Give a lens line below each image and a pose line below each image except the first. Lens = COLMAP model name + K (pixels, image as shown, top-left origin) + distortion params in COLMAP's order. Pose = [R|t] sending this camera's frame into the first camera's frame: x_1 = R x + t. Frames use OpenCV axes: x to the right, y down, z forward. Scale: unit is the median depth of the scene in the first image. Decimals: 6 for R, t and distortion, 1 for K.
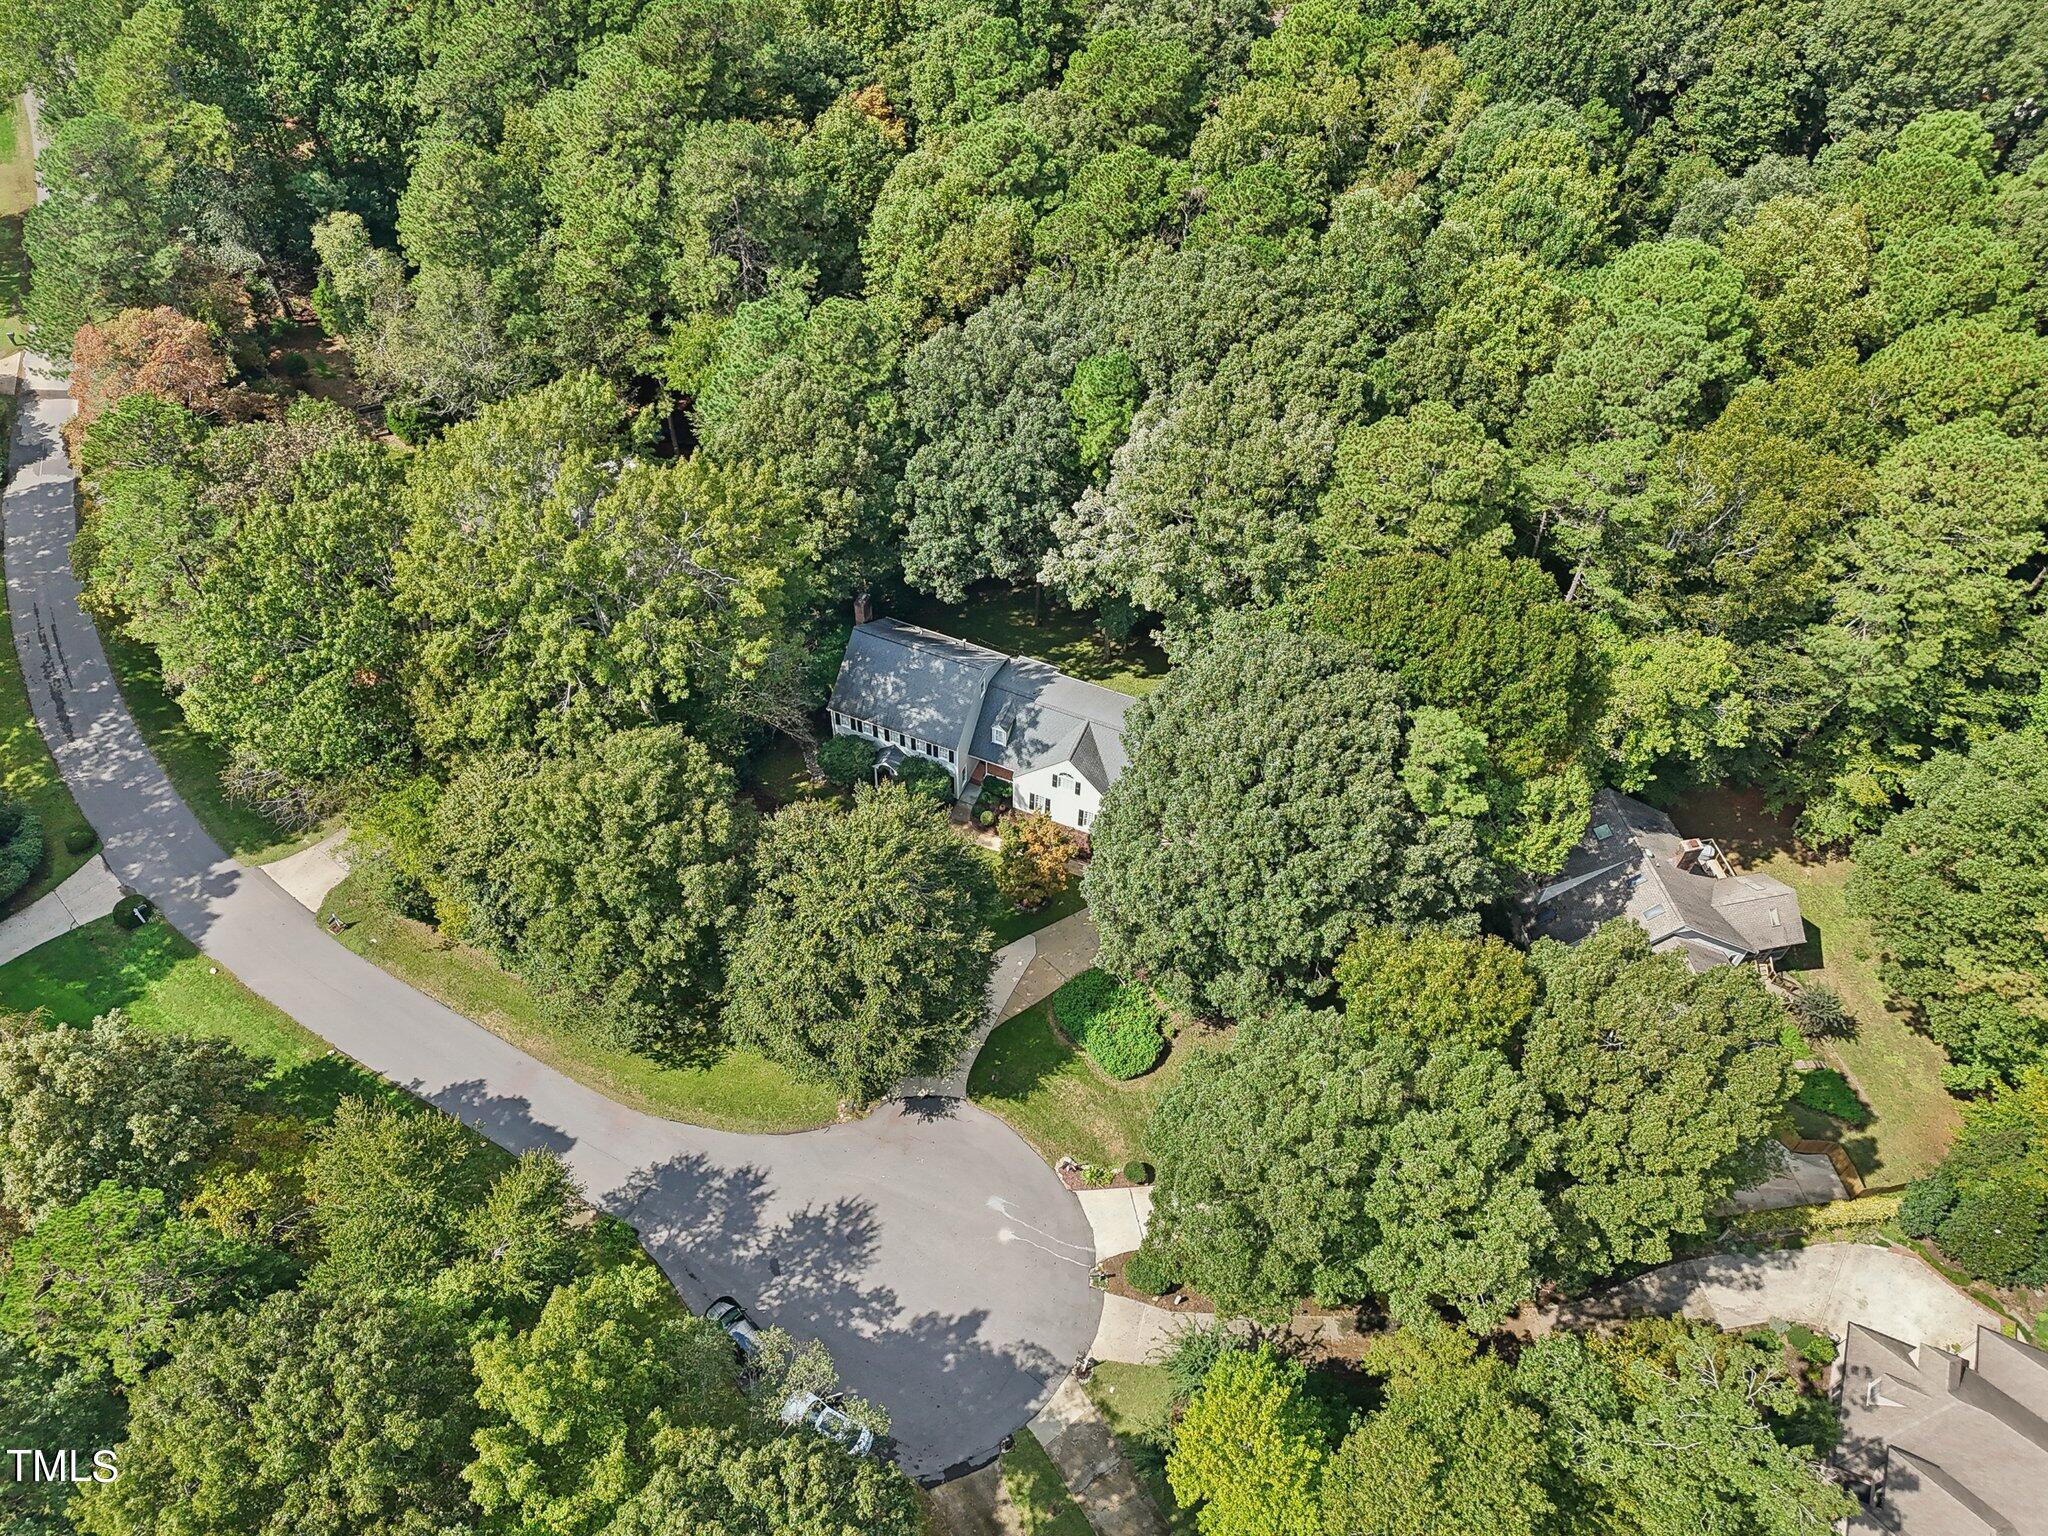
lens RADIAL K [[1423.8, 0, 1024.0], [0, 1423.8, 768.0], [0, 0, 1]] dist [0.002964, -0.002182]
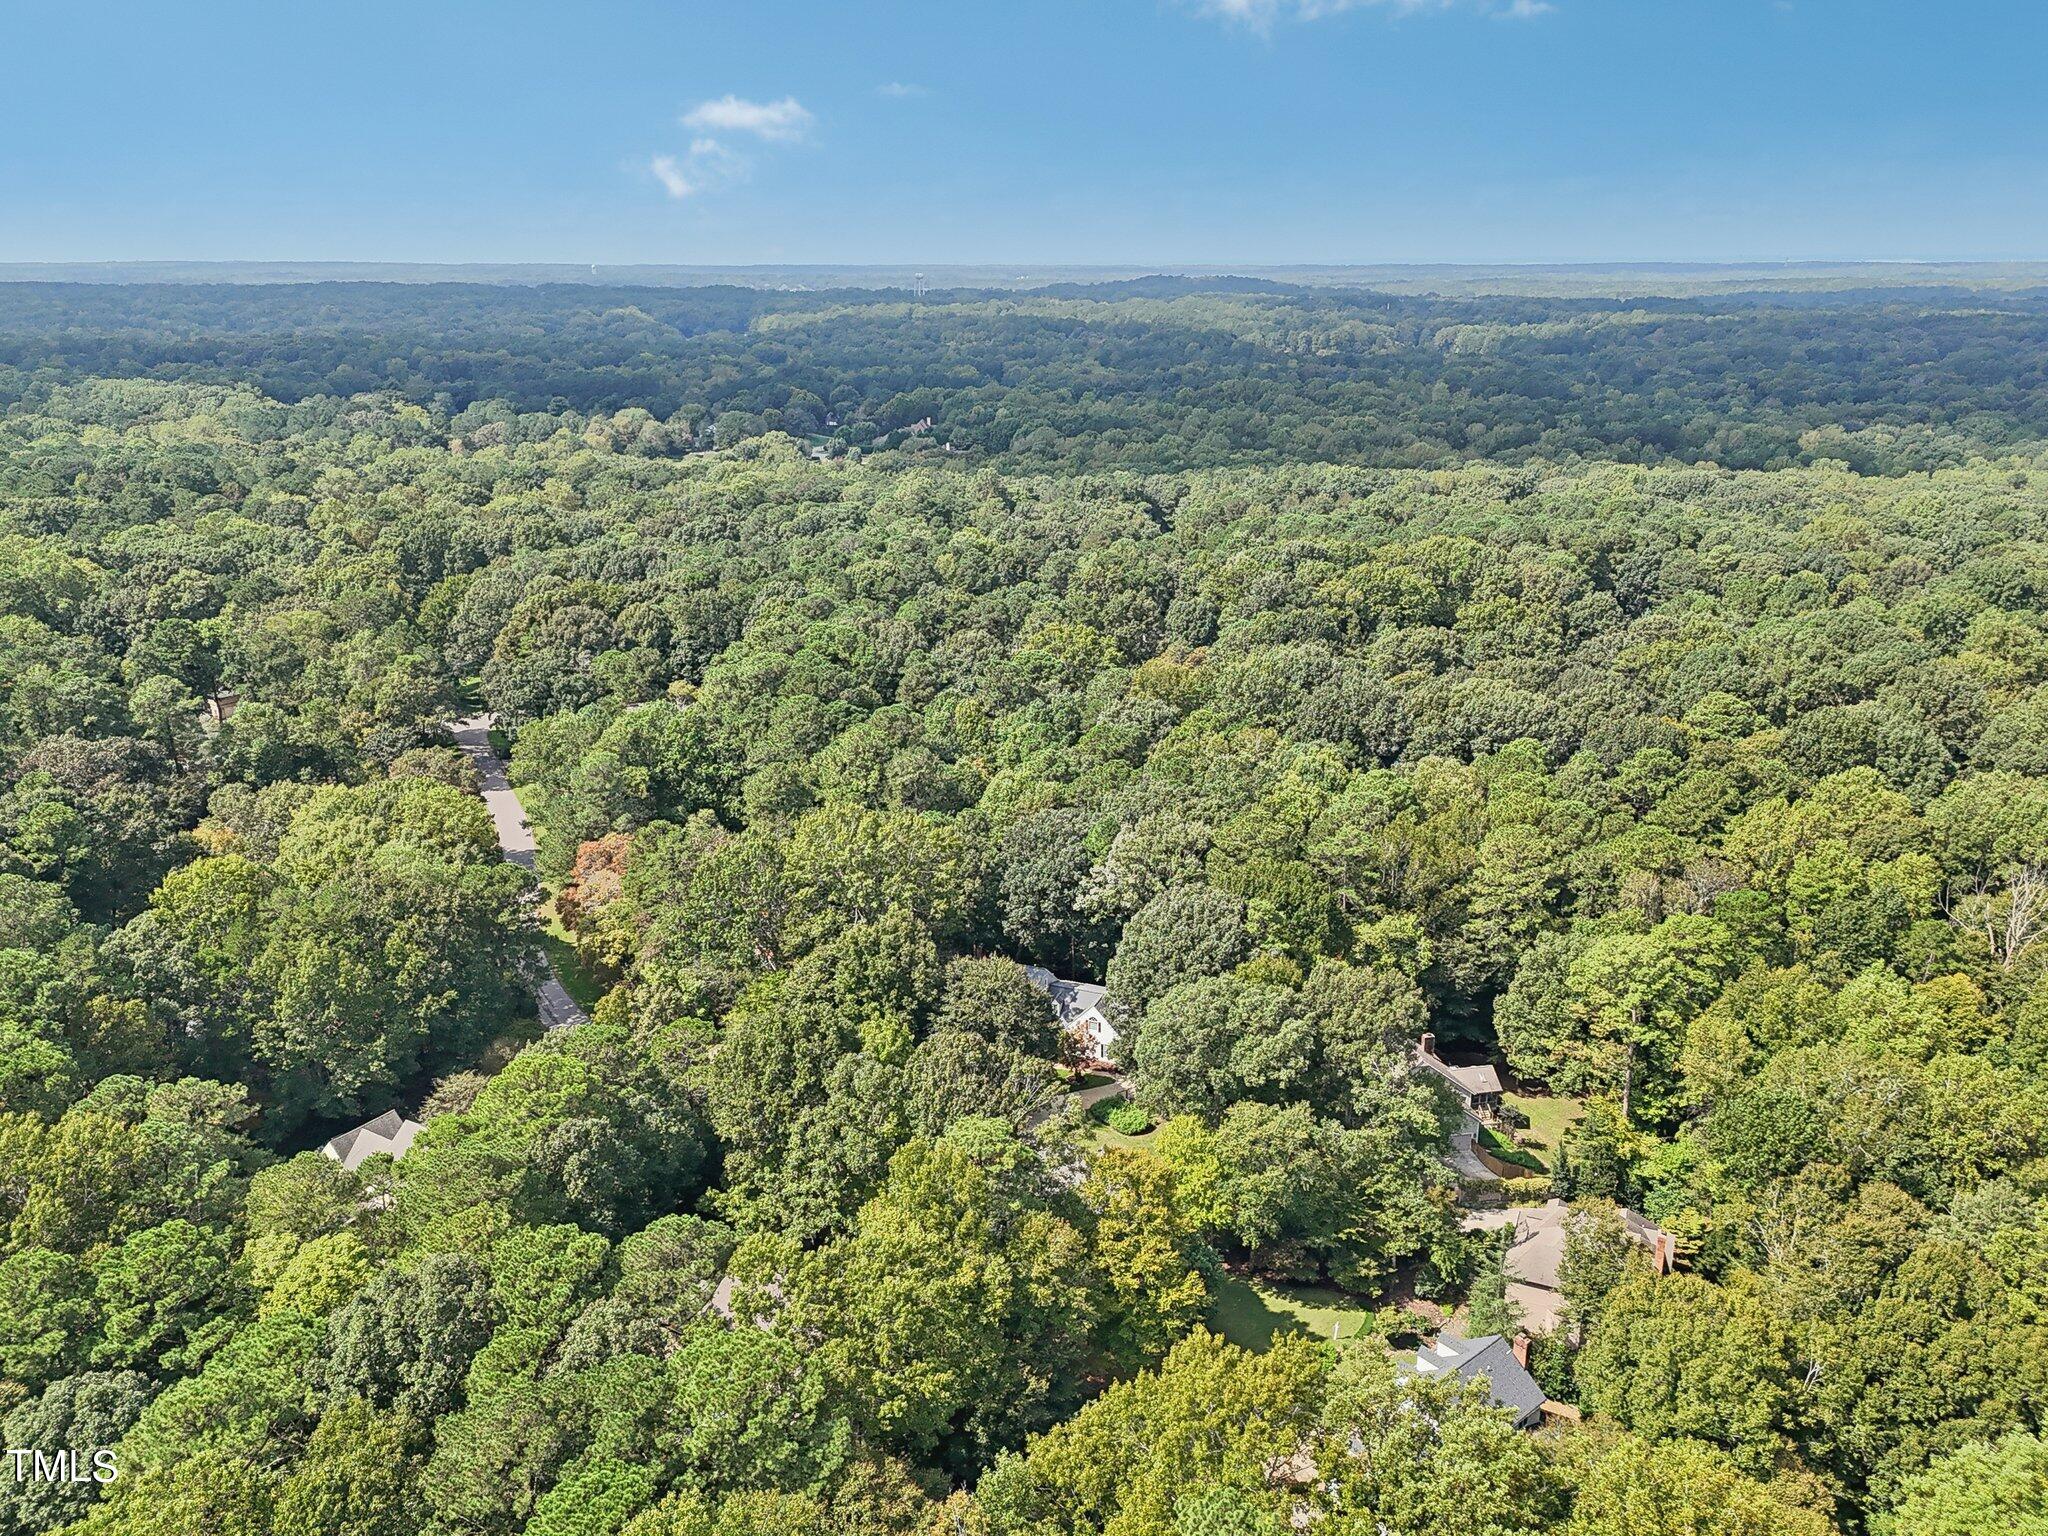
lens RADIAL K [[1423.8, 0, 1024.0], [0, 1423.8, 768.0], [0, 0, 1]] dist [0.002964, -0.002182]
pose [[0.999638, -0.025959, -0.007090, -0.037429], [0.017077, 0.815576, -0.578398, 0.787810], [0.020797, 0.578067, 0.815724, -0.679553]]
